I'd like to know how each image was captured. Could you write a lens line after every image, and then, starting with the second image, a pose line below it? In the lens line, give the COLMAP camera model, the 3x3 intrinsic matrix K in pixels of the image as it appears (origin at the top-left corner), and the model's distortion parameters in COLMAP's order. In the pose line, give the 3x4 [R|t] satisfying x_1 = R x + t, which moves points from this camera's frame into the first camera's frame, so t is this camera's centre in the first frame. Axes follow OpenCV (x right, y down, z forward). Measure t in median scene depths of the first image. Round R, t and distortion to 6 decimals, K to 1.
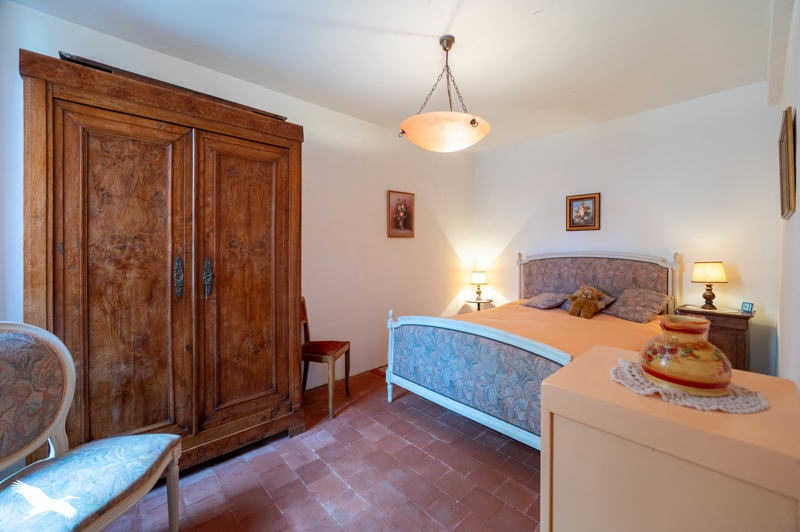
lens RADIAL K [[330.0, 0, 398.8], [0, 330.0, 257.8], [0, 0, 1]] dist [0.002347, -0.000008]
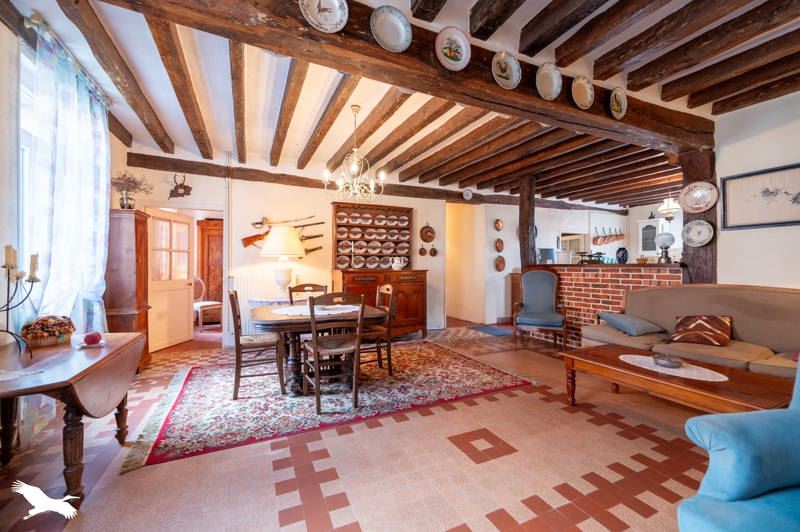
lens RADIAL K [[330.0, 0, 398.2], [0, 330.0, 262.8], [0, 0, 1]] dist [0.002347, -0.000008]
pose [[0.951650, 0.009616, -0.307035, 2.876445], [-0.007787, 0.999944, 0.007183, -0.076704], [0.307087, -0.004445, 0.951671, -2.460680]]
